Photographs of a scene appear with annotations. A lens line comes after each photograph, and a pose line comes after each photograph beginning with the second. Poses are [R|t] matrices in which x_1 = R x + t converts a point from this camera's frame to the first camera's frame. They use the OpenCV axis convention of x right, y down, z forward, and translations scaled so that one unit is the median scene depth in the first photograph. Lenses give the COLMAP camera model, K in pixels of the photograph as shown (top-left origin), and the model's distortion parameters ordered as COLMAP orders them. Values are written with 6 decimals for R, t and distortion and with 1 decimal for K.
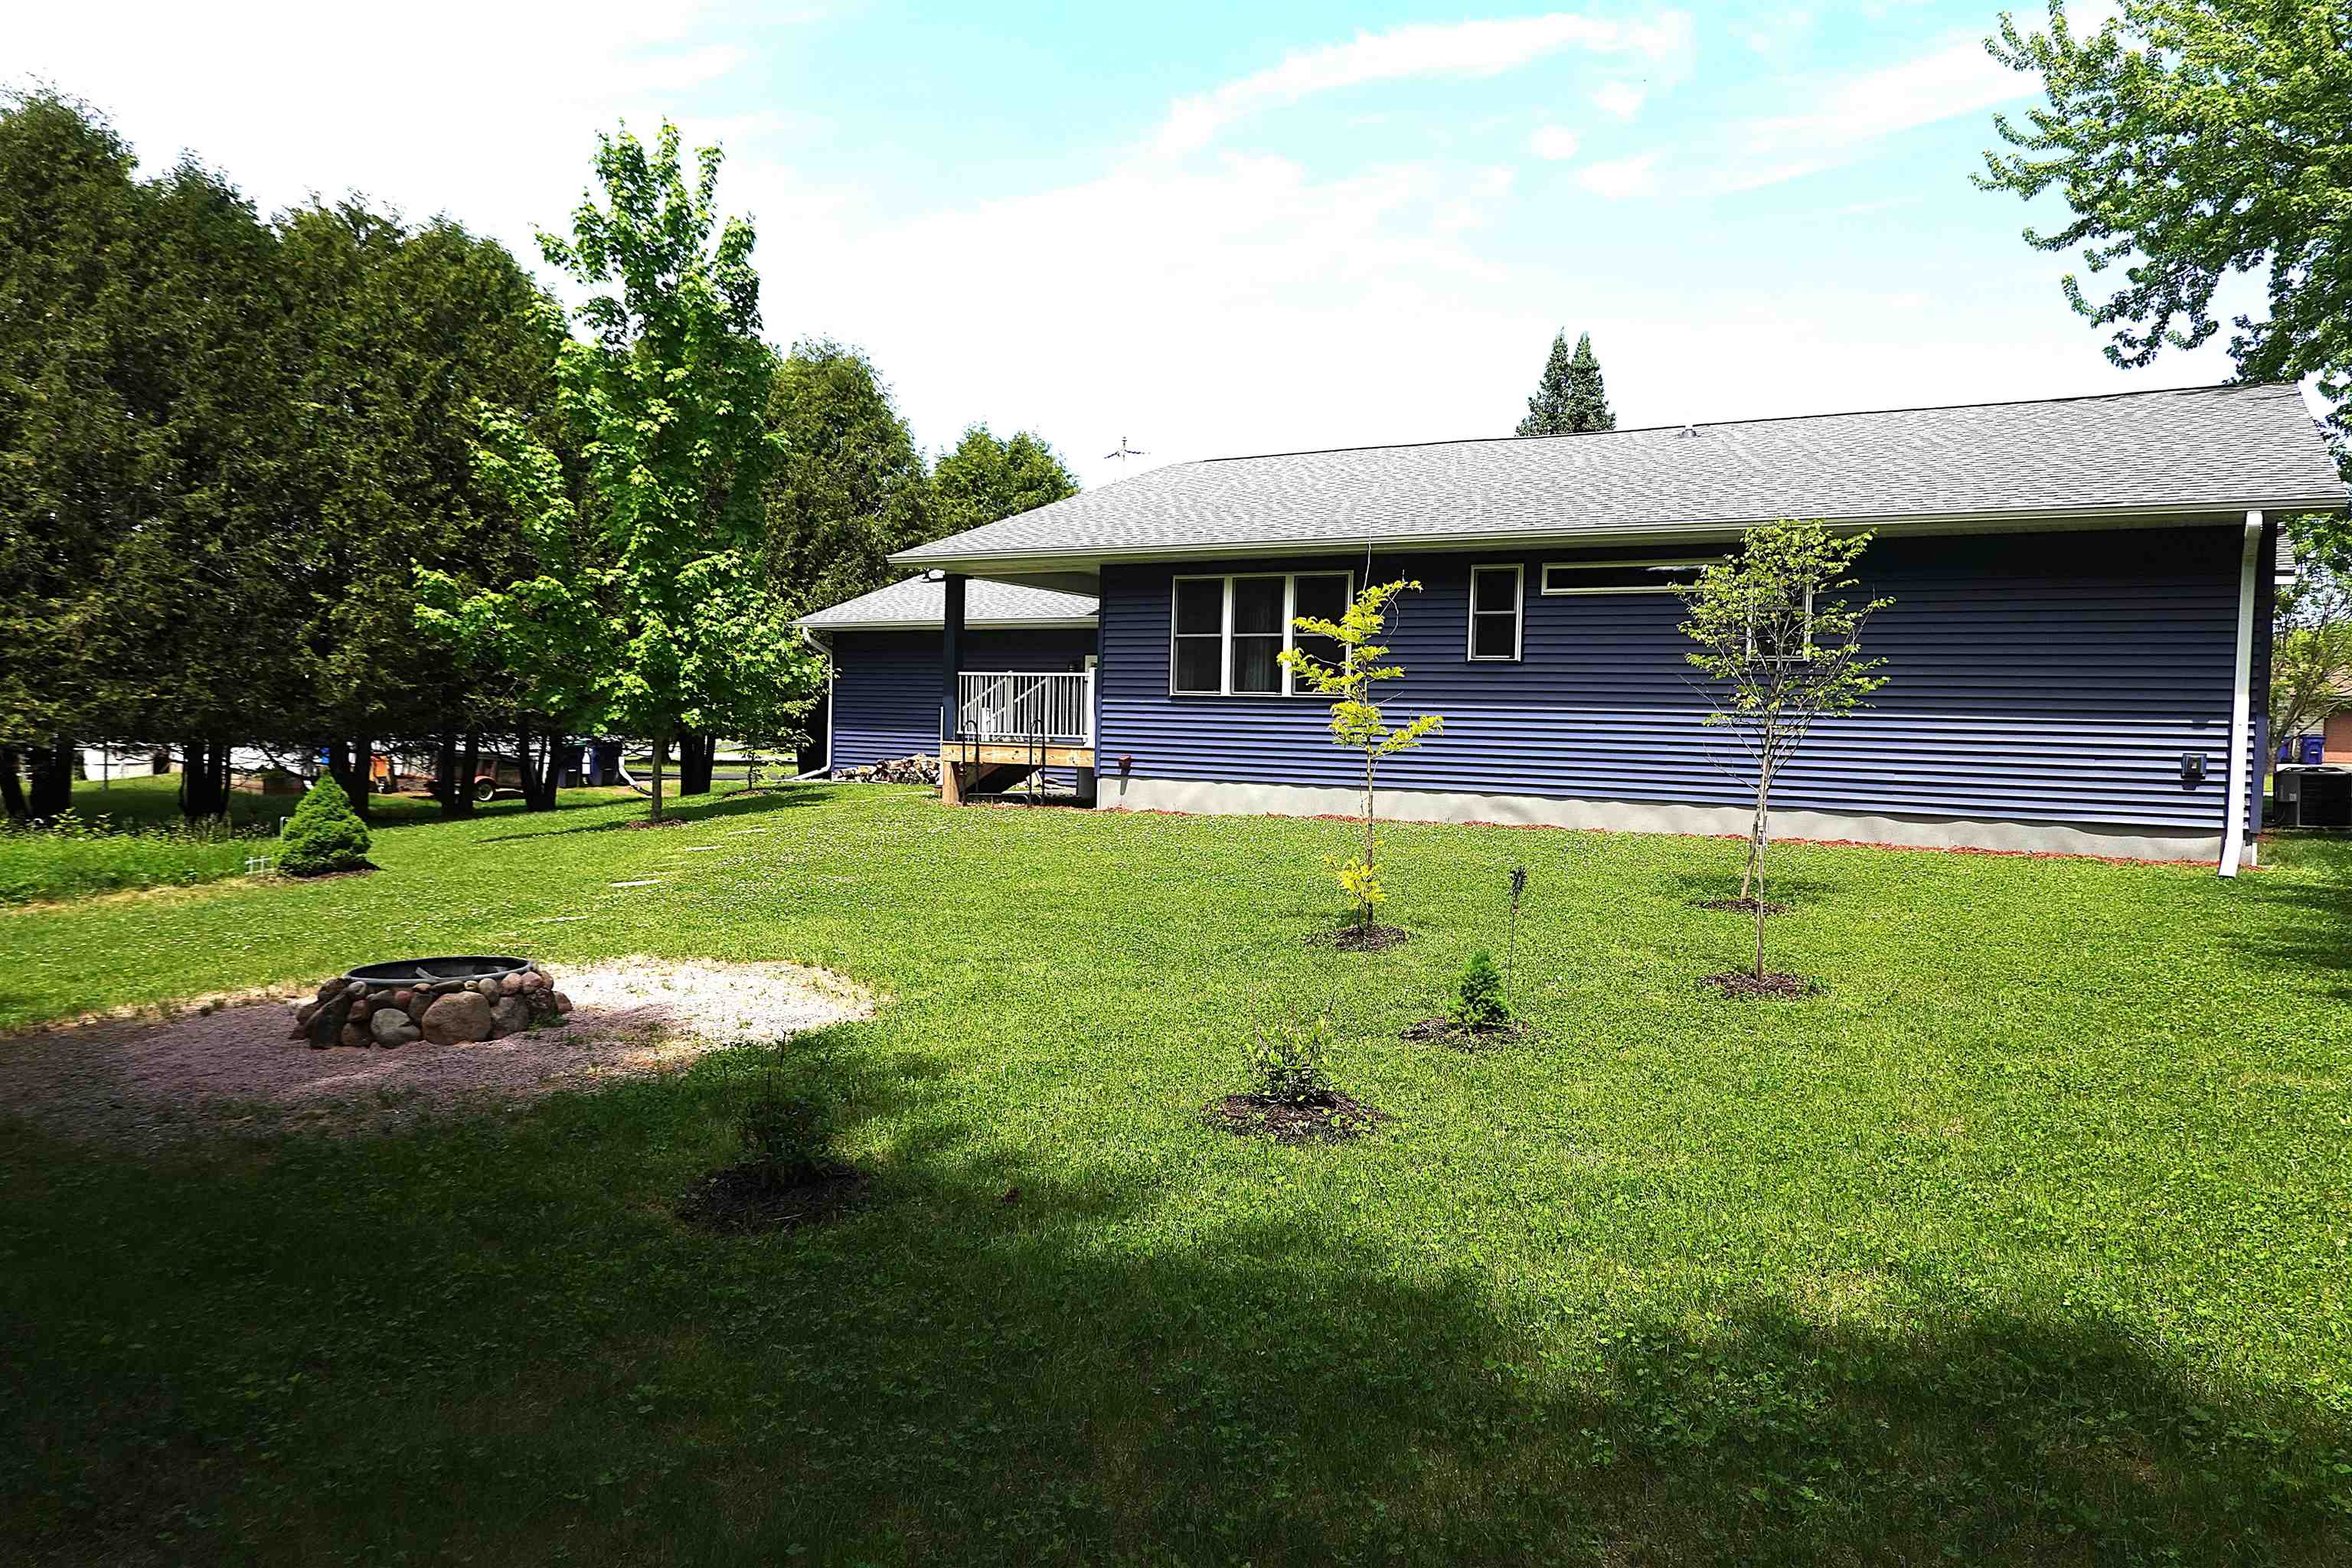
lens RADIAL K [[1588.8, 0, 1176.7], [0, 1588.8, 769.4], [0, 0, 1]] dist [0.004953, 0.008971]
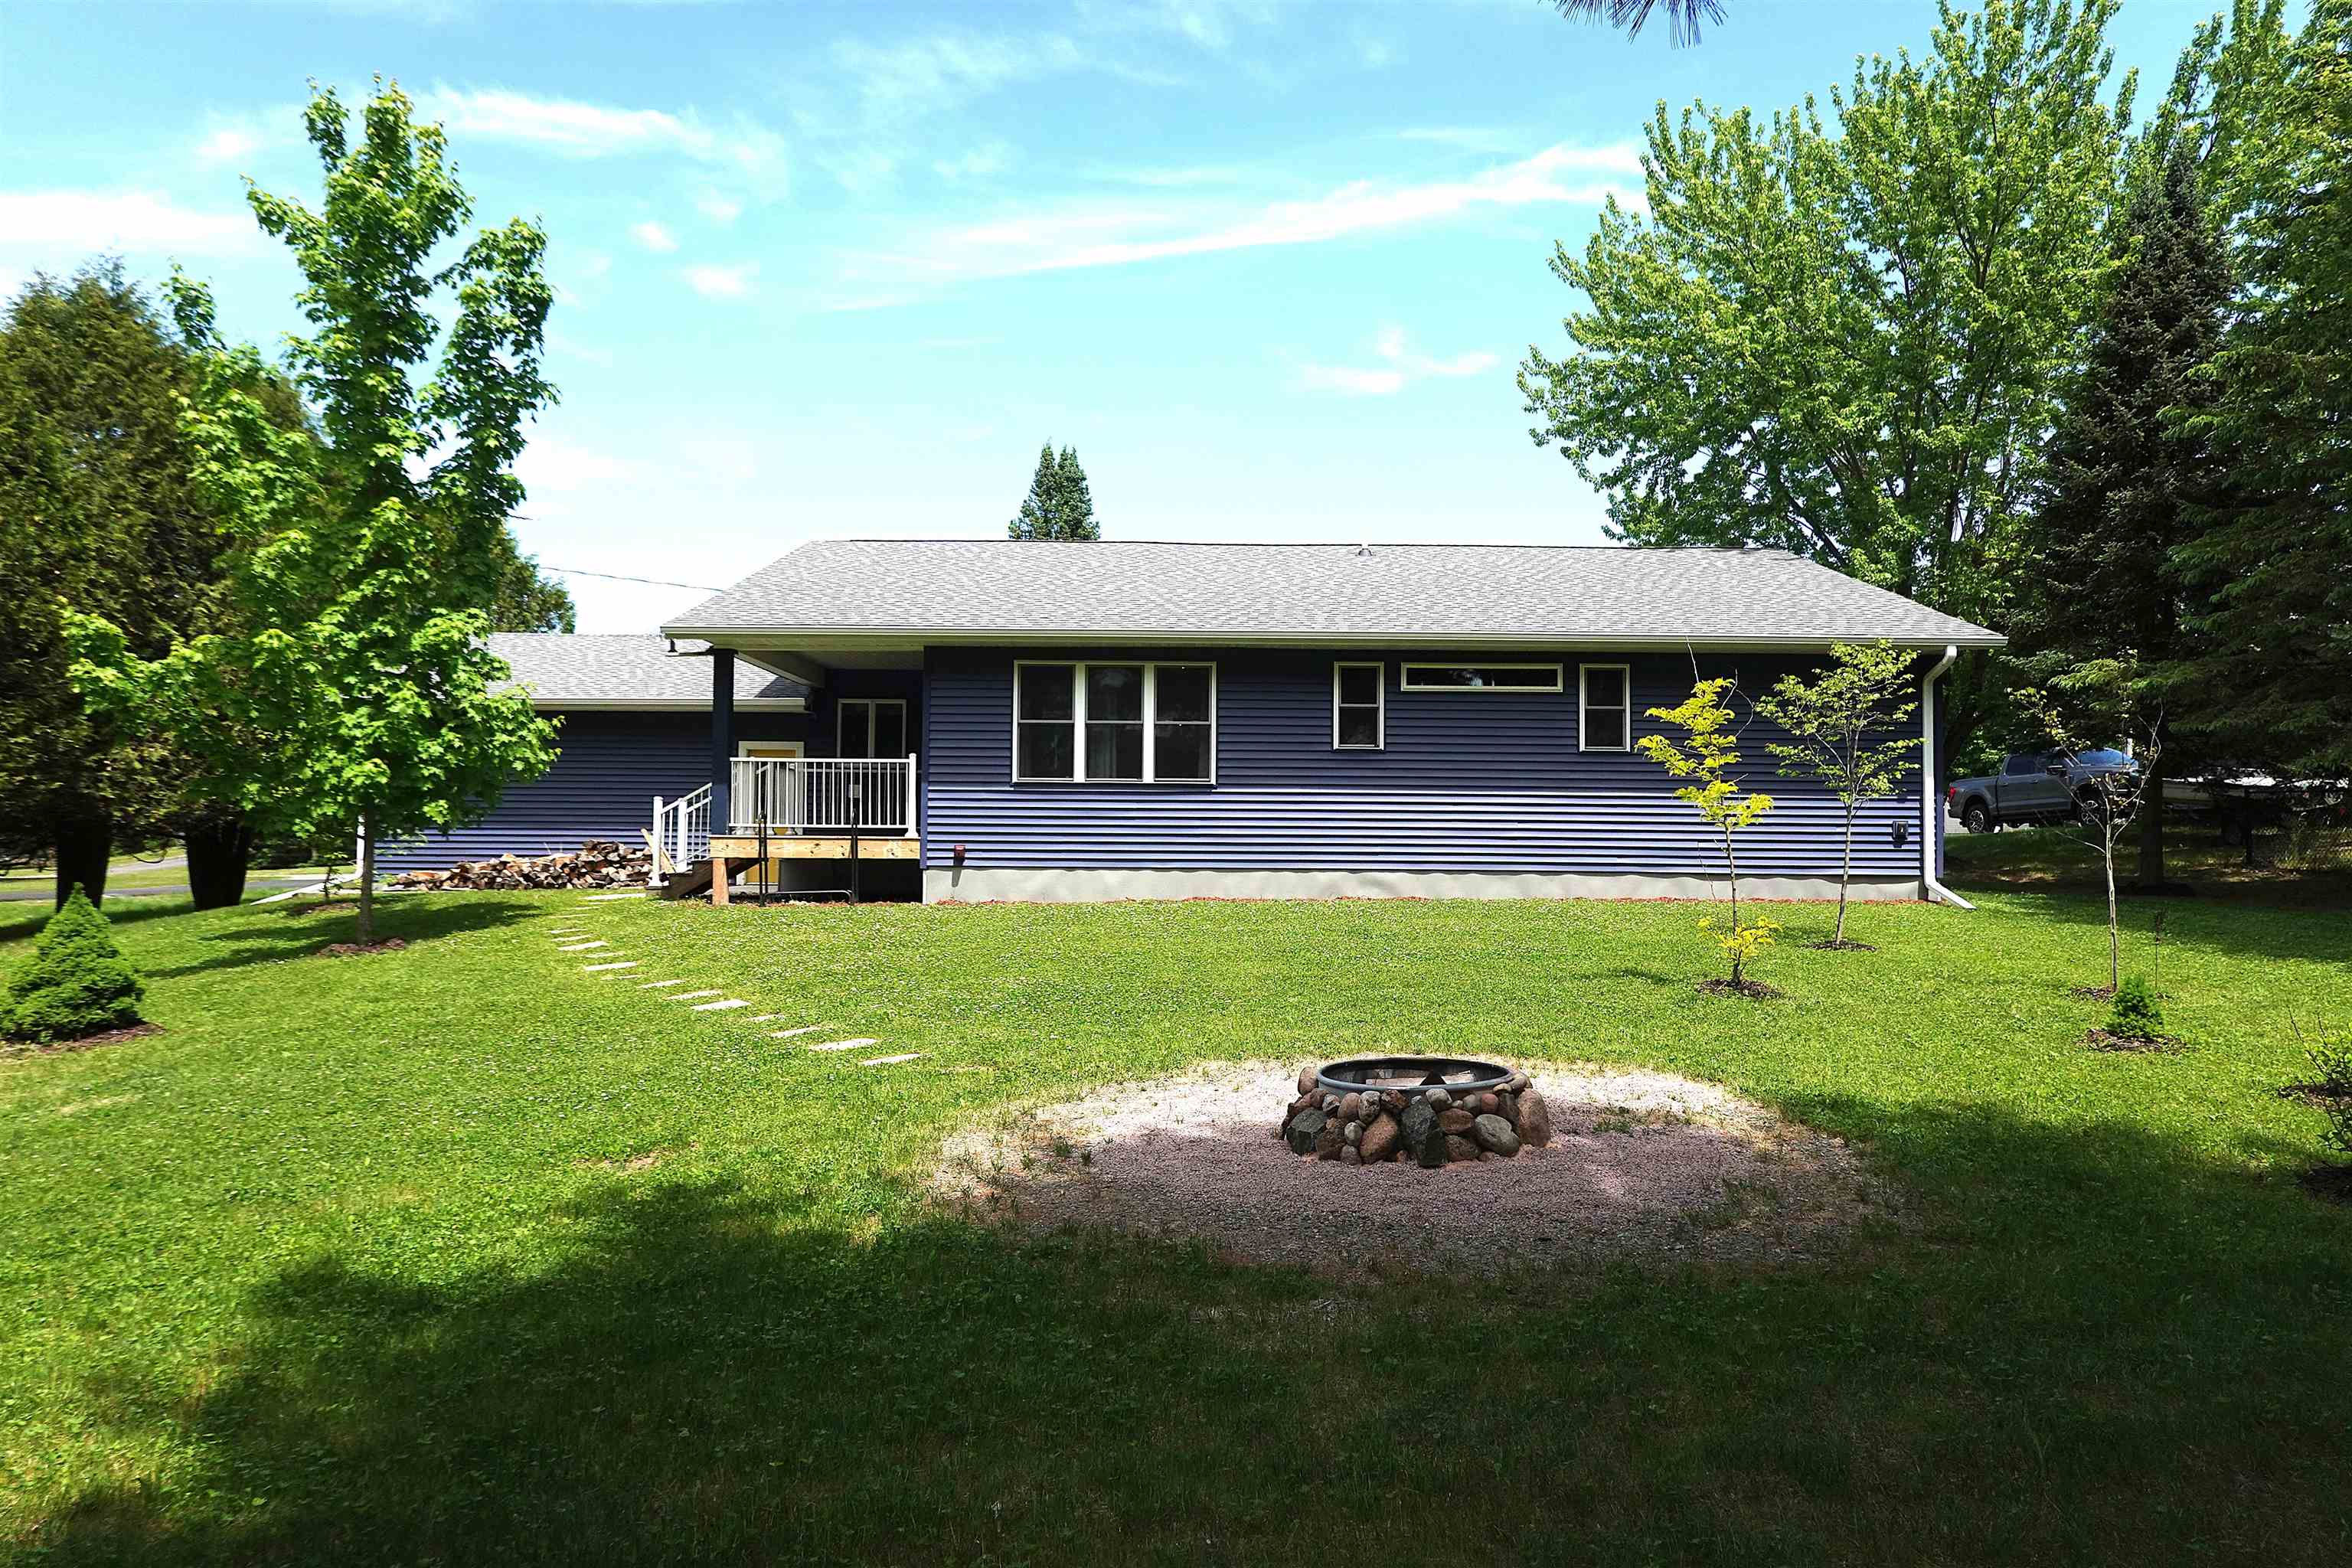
lens RADIAL K [[1588.8, 0, 1176.7], [0, 1588.8, 769.4], [0, 0, 1]] dist [0.004953, 0.008971]
pose [[0.852296, 0.002157, 0.523055, -0.437330], [0.029049, 0.998253, -0.051452, -0.001406], [-0.522252, 0.059047, 0.850745, 0.120300]]
